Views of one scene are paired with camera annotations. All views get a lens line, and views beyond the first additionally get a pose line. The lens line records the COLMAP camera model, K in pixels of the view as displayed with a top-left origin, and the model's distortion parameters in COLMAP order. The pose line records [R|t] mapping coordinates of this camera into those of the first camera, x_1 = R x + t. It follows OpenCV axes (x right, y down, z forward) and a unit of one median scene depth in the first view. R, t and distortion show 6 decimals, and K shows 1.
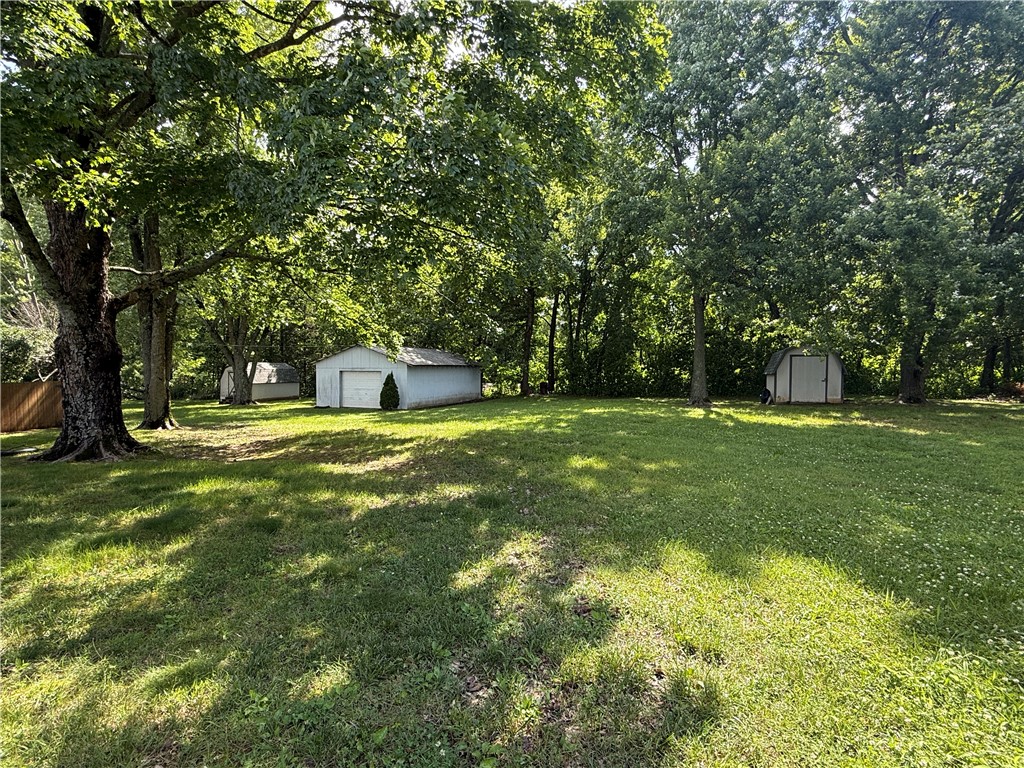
lens RADIAL K [[504.6, 0, 511.1], [0, 504.6, 383.0], [0, 0, 1]] dist [0.000227, -0.000023]
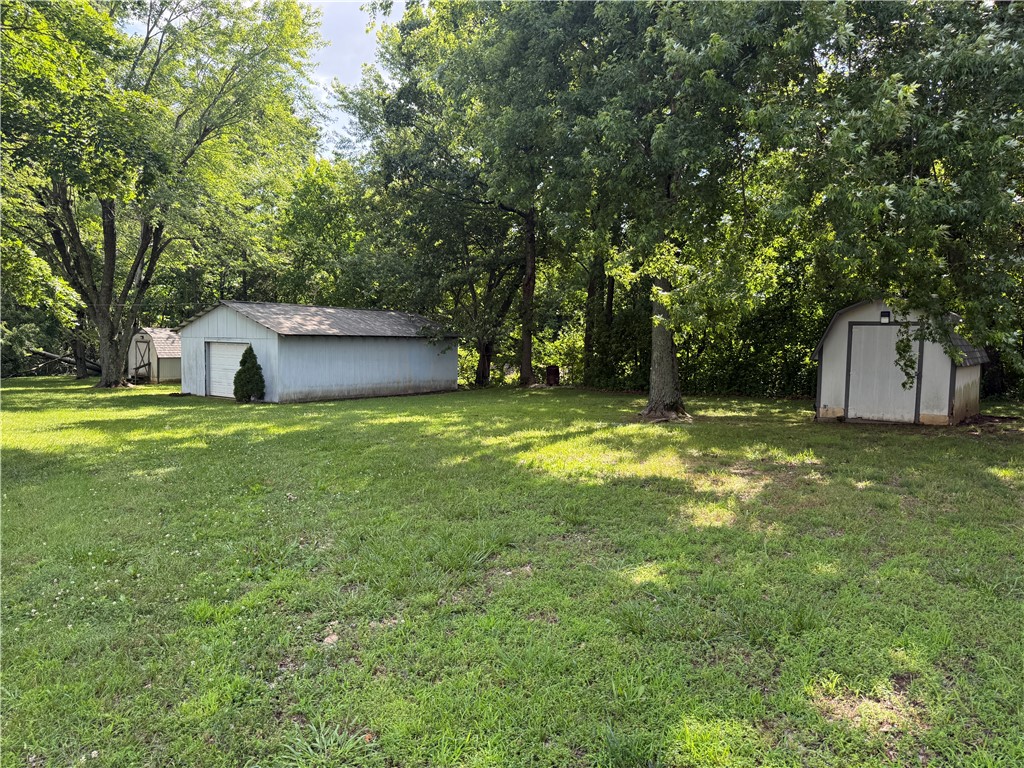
lens RADIAL K [[721.1, 0, 512.1], [0, 721.1, 385.4], [0, 0, 1]] dist [0.003517, 0.000418]
pose [[0.963333, 0.030193, -0.266603, 0.318036], [-0.021340, 0.999122, 0.036044, -0.009364], [0.267457, -0.029034, 0.963132, 0.177685]]
